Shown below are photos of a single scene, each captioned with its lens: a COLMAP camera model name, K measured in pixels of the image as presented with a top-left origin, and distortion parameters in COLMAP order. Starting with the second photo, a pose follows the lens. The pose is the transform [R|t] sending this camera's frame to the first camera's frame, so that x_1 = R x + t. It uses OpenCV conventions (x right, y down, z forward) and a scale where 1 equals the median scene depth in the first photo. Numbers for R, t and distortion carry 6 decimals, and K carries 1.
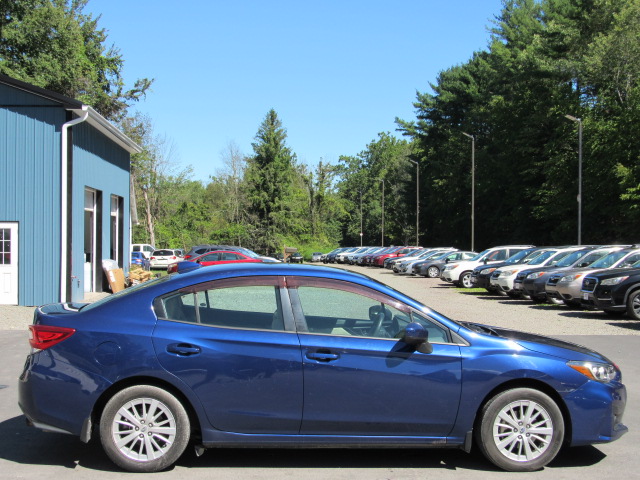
lens RADIAL K [[920.9, 0, 300.9], [0, 920.9, 253.5], [0, 0, 1]] dist [-0.079928, 0.000000]
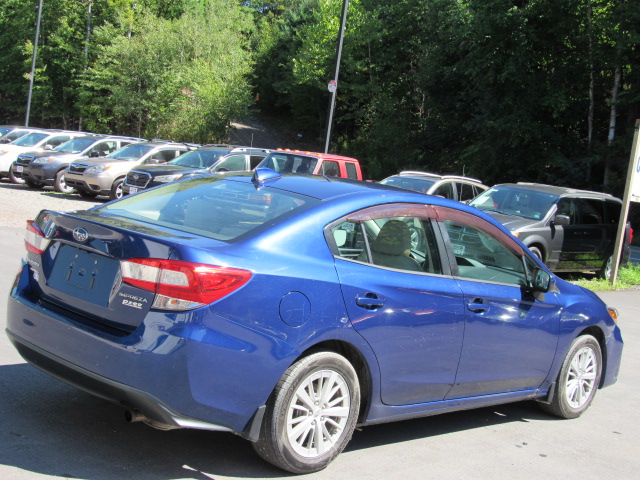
lens RADIAL K [[920.9, 0, 296.9], [0, 920.9, 281.1], [0, 0, 1]] dist [-0.079928, 0.000000]
pose [[0.746514, 0.005009, 0.665350, -0.190266], [-0.115518, 0.985761, 0.122189, 0.002194], [-0.655265, -0.168076, 0.736464, 0.148220]]
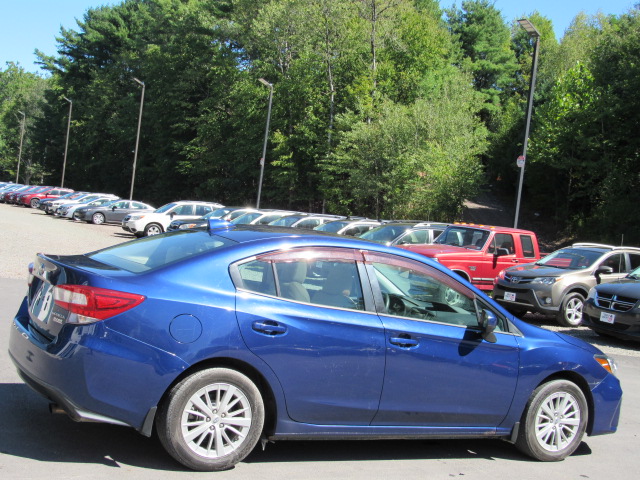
lens RADIAL K [[920.9, 0, 293.4], [0, 920.9, 257.3], [0, 0, 1]] dist [-0.079928, 0.000000]
pose [[0.907928, 0.079383, 0.411540, -0.134788], [-0.105240, 0.993621, 0.040516, 0.001068], [-0.405698, -0.080096, 0.910491, 0.065382]]
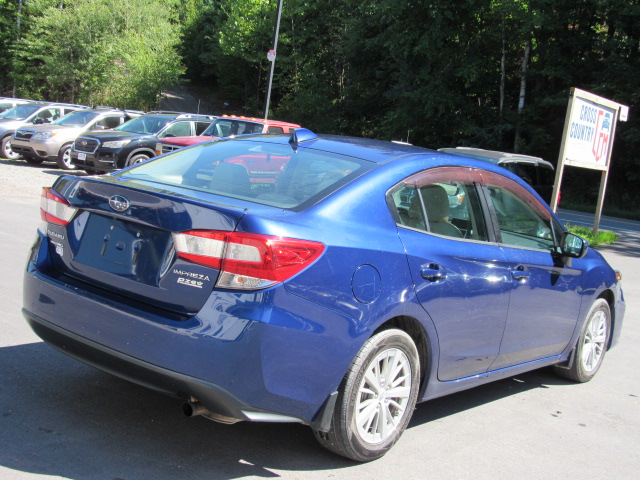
lens RADIAL K [[850.2, 0, 307.5], [0, 850.2, 266.8], [0, 0, 1]] dist [-0.078453, 0.000000]
pose [[0.670537, -0.027086, 0.741381, -0.188953], [-0.115828, 0.983256, 0.140682, 0.007085], [-0.732778, -0.180206, 0.656172, 0.193057]]
